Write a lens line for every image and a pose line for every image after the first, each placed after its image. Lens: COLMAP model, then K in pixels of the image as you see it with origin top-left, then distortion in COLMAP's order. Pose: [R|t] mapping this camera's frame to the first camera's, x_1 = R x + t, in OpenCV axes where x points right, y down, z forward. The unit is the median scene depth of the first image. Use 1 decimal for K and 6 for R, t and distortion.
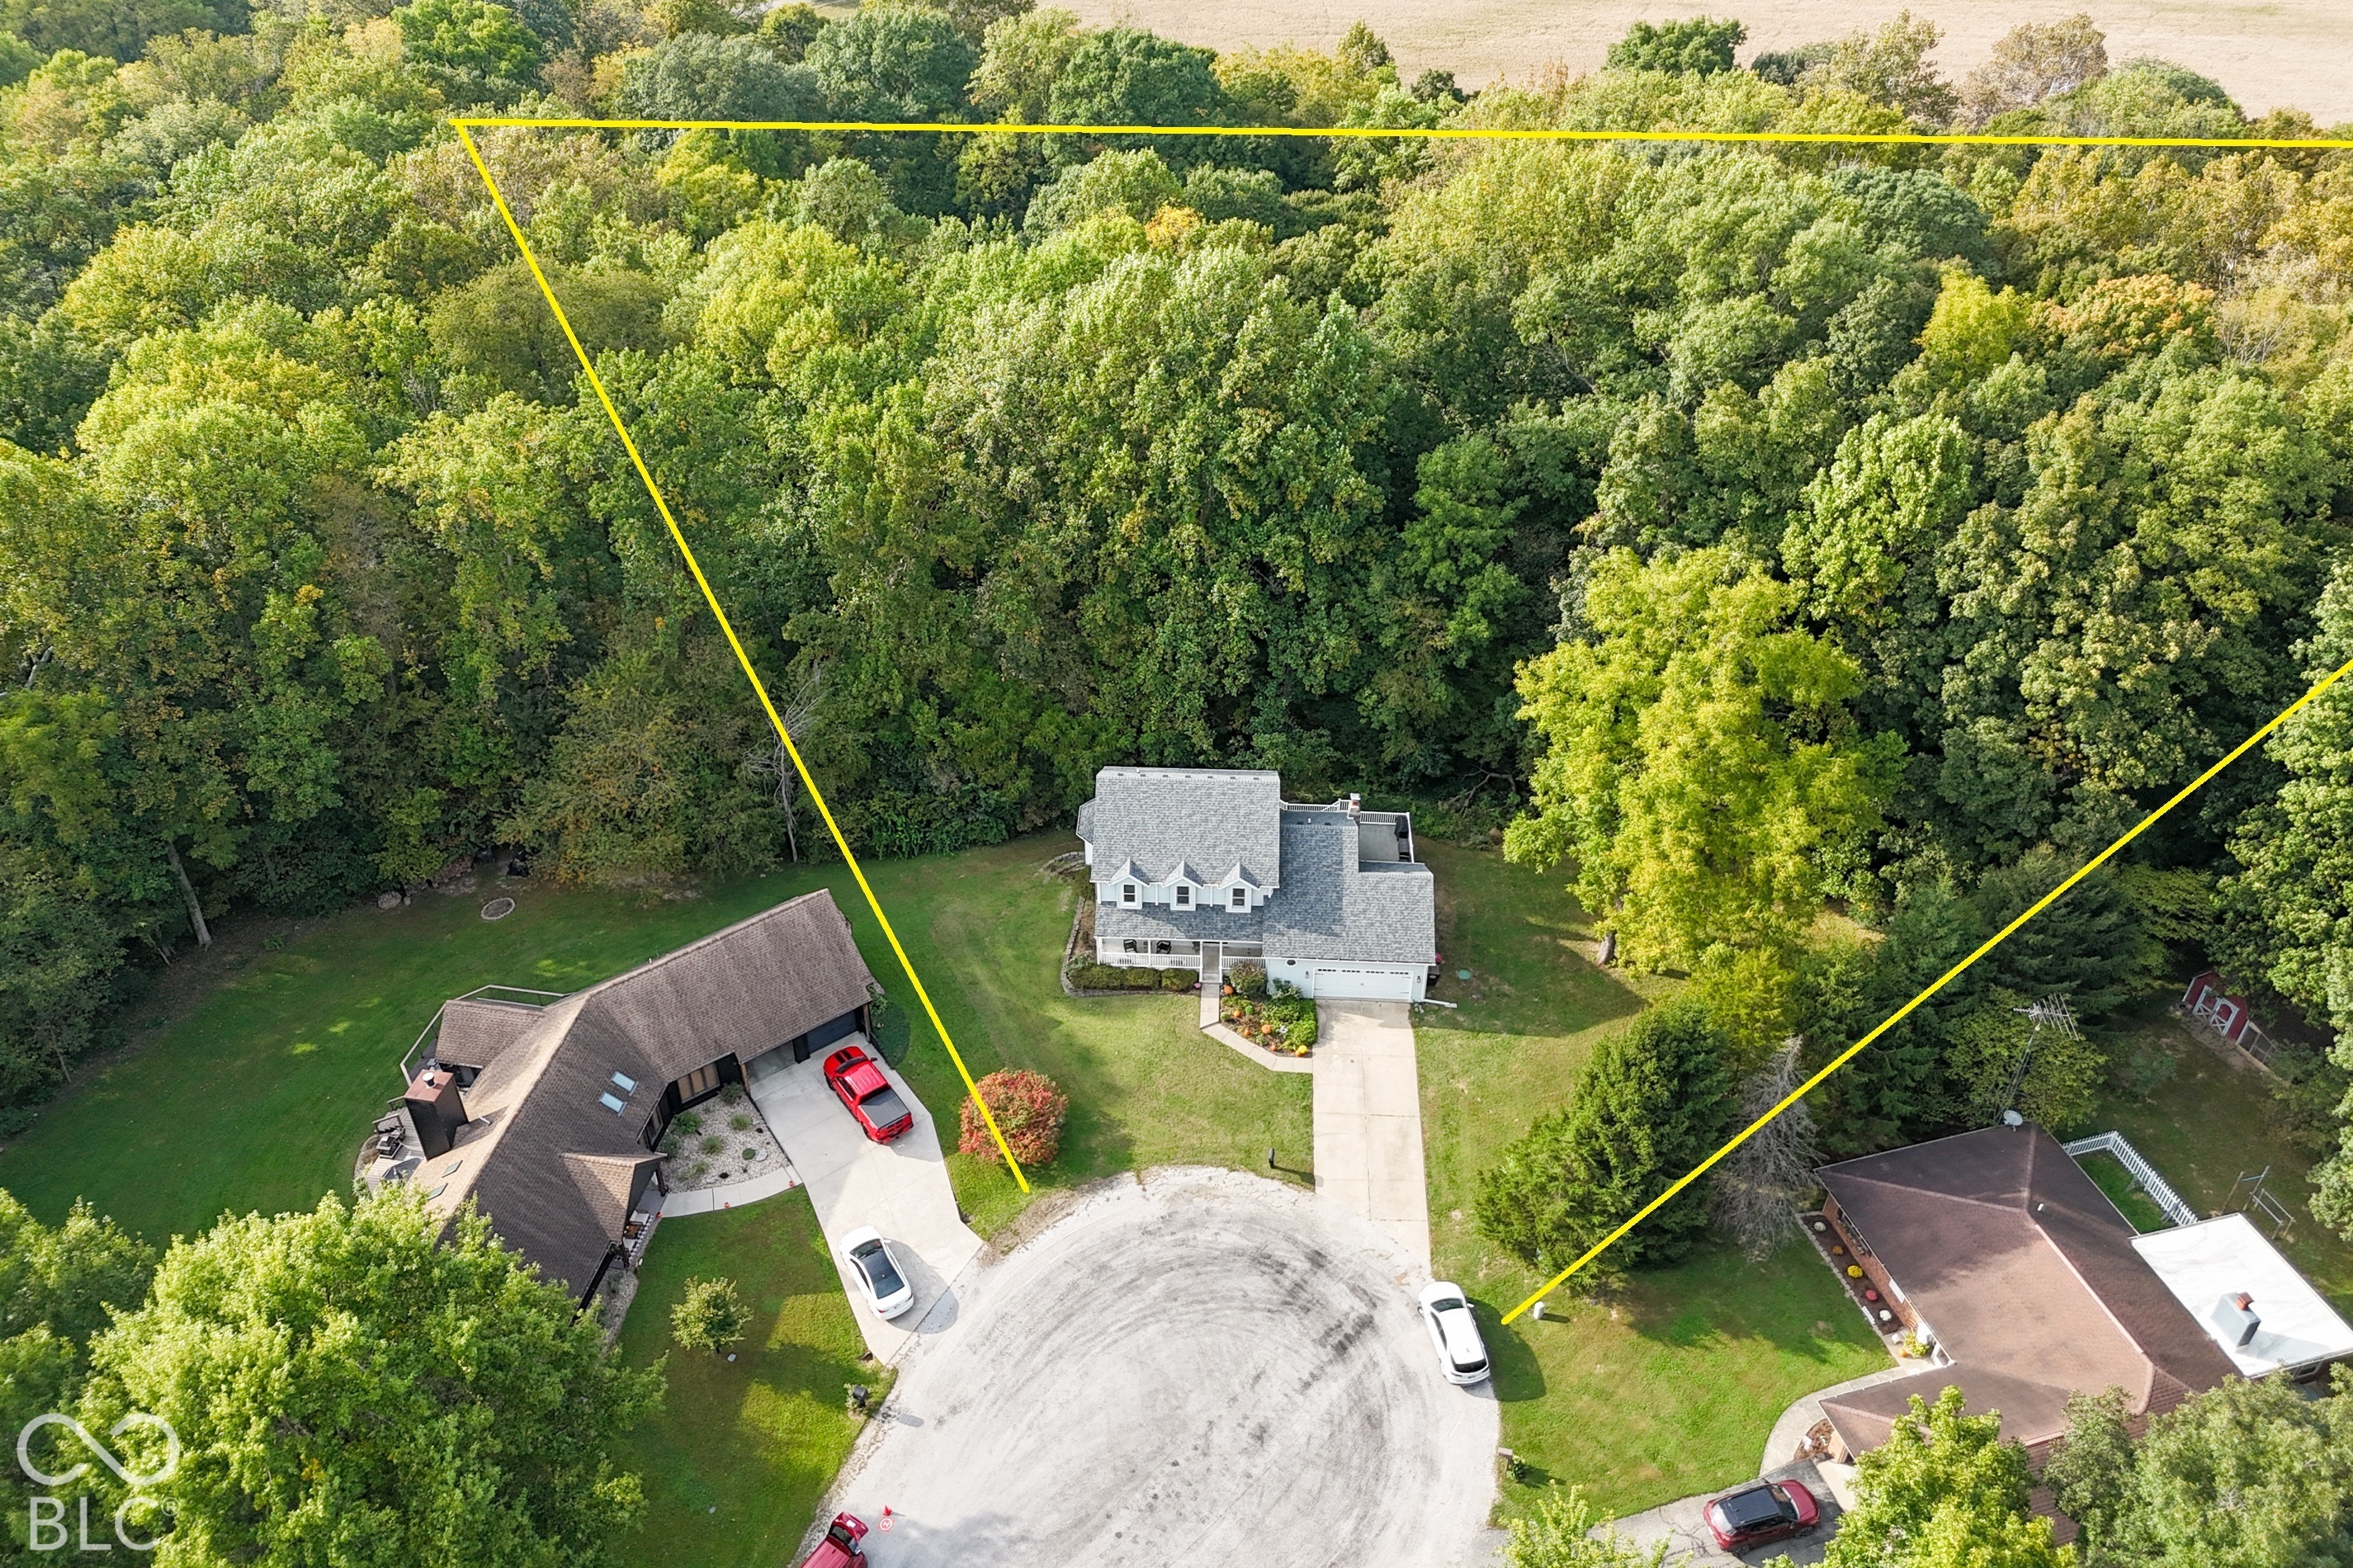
lens RADIAL K [[1666.4, 0, 1180.1], [0, 1666.4, 784.0], [0, 0, 1]] dist [0.035272, -0.006693]
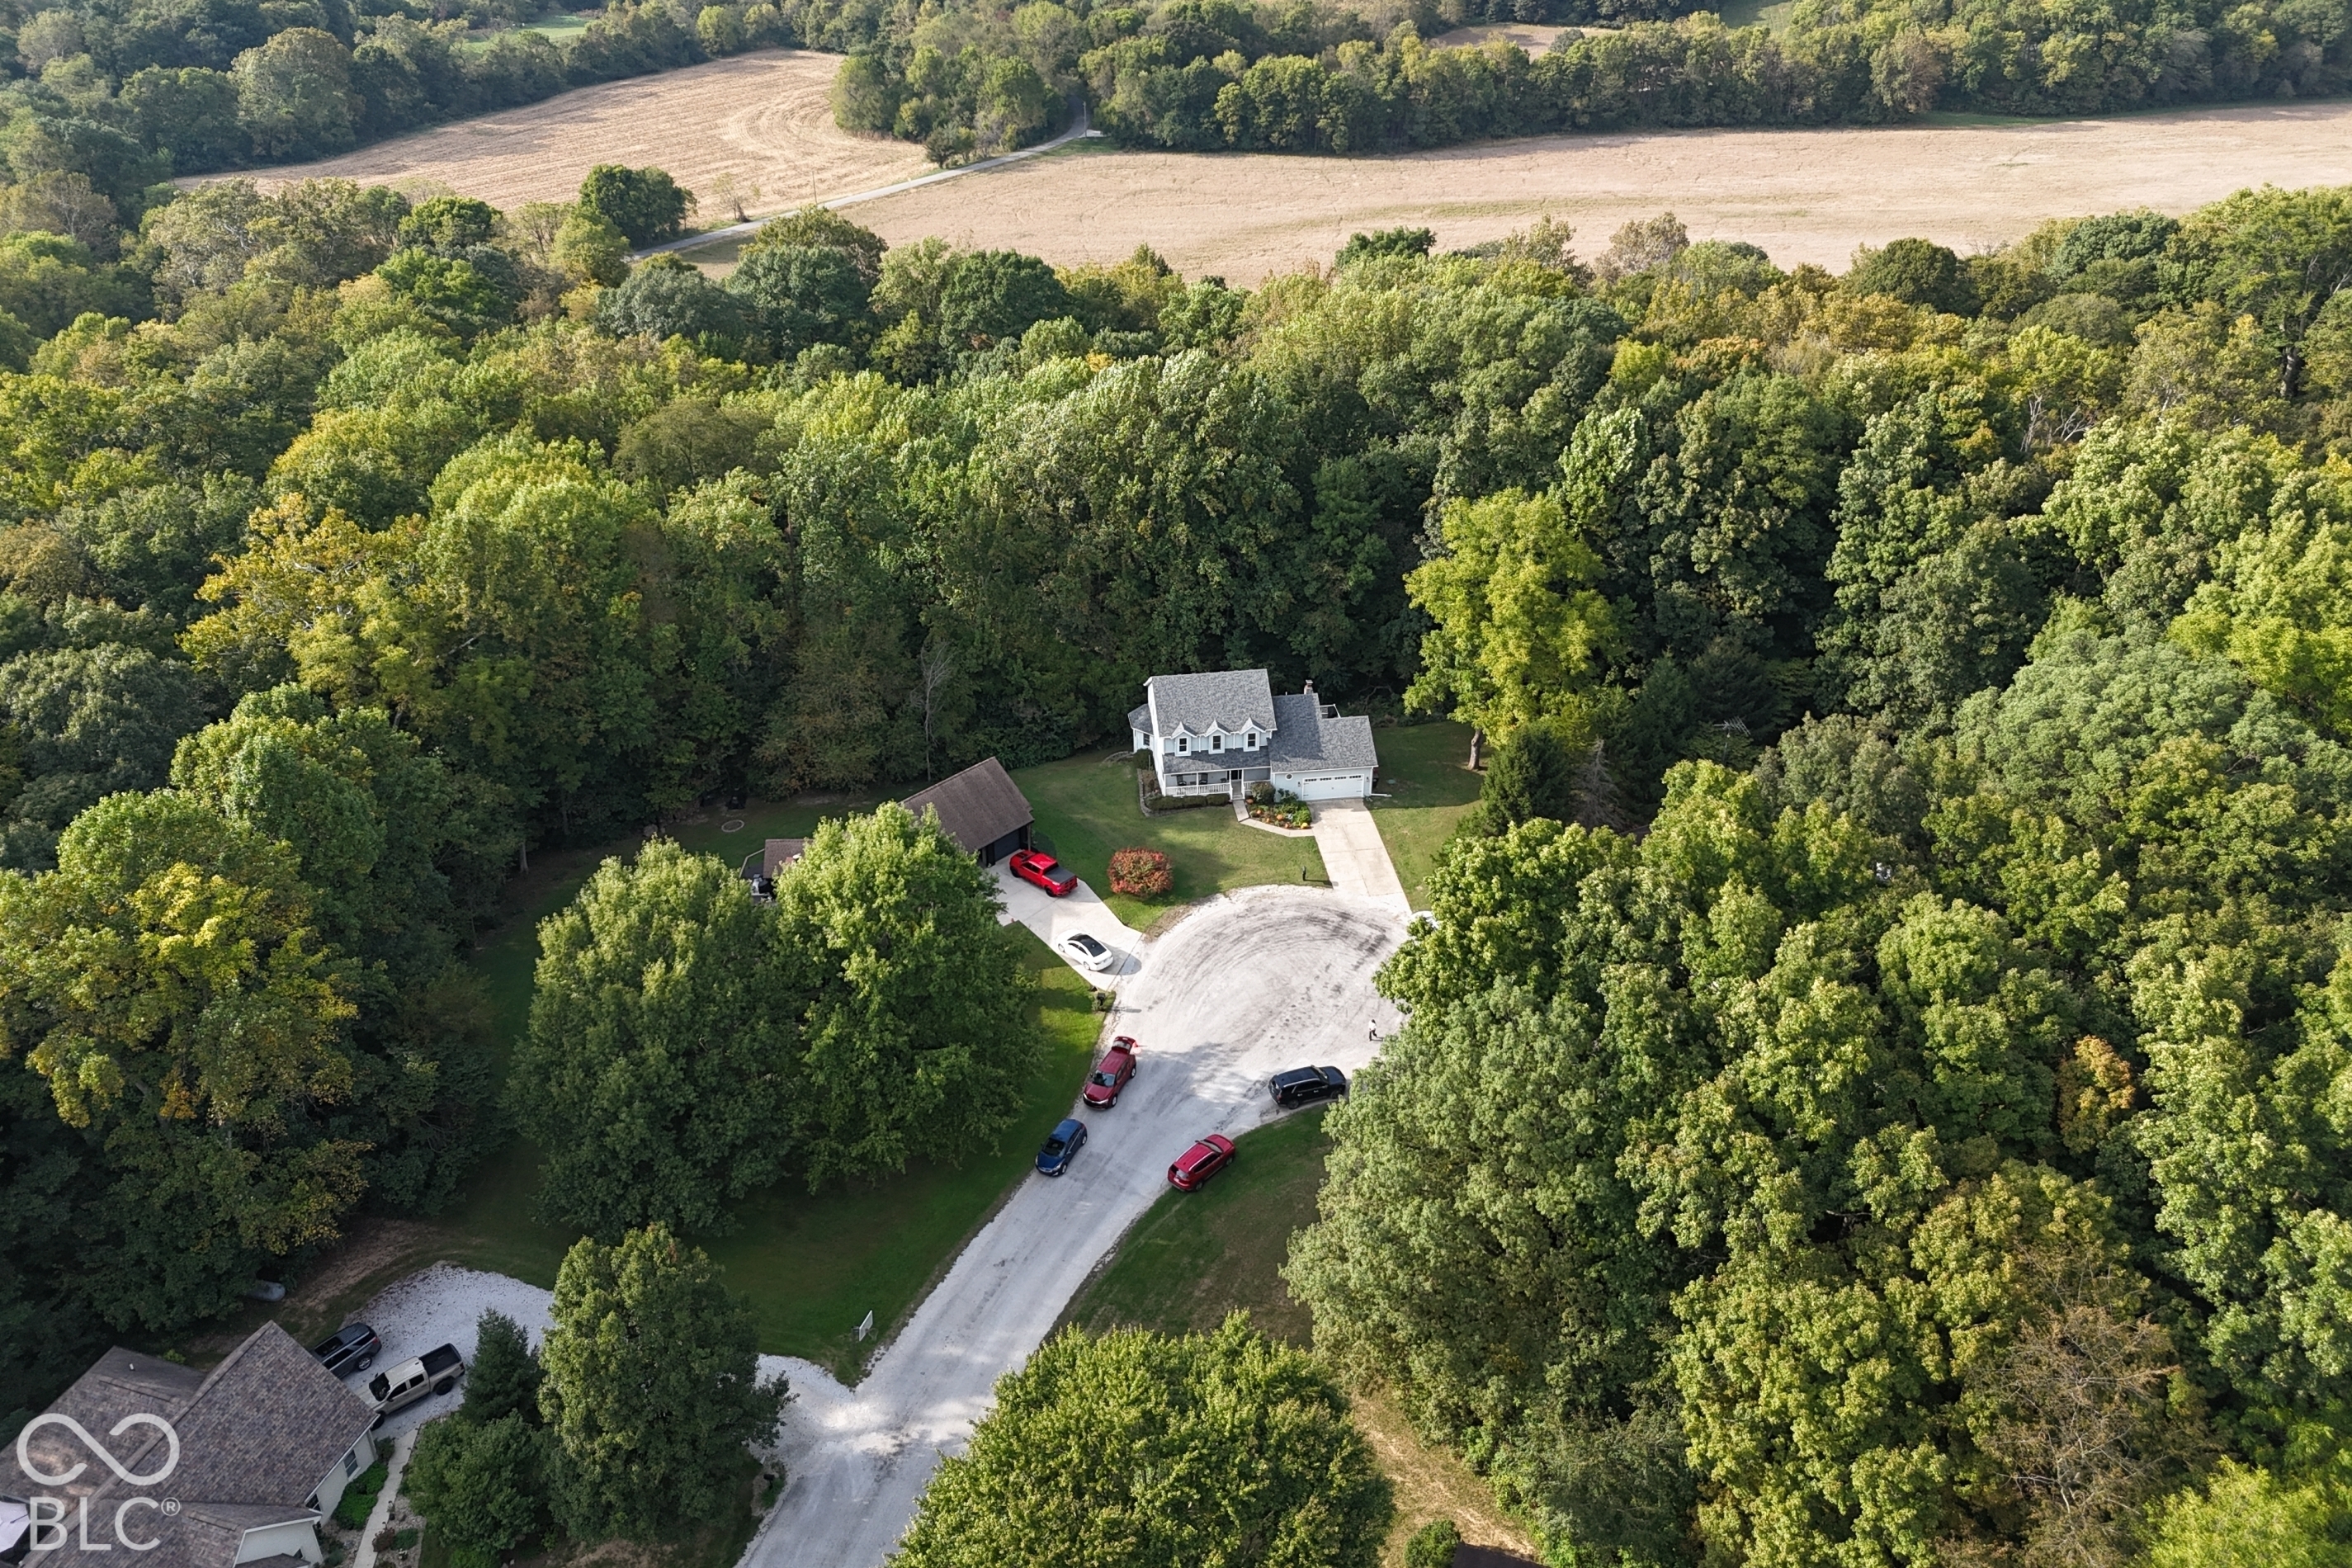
lens RADIAL K [[1612.7, 0, 1172.8], [0, 1612.7, 835.3], [0, 0, 1]] dist [0.061271, -0.037517]
pose [[0.983589, -0.101627, 0.149082, -0.274819], [0.115276, 0.989608, -0.085951, 0.278727], [-0.138798, 0.101726, 0.985082, -0.492638]]
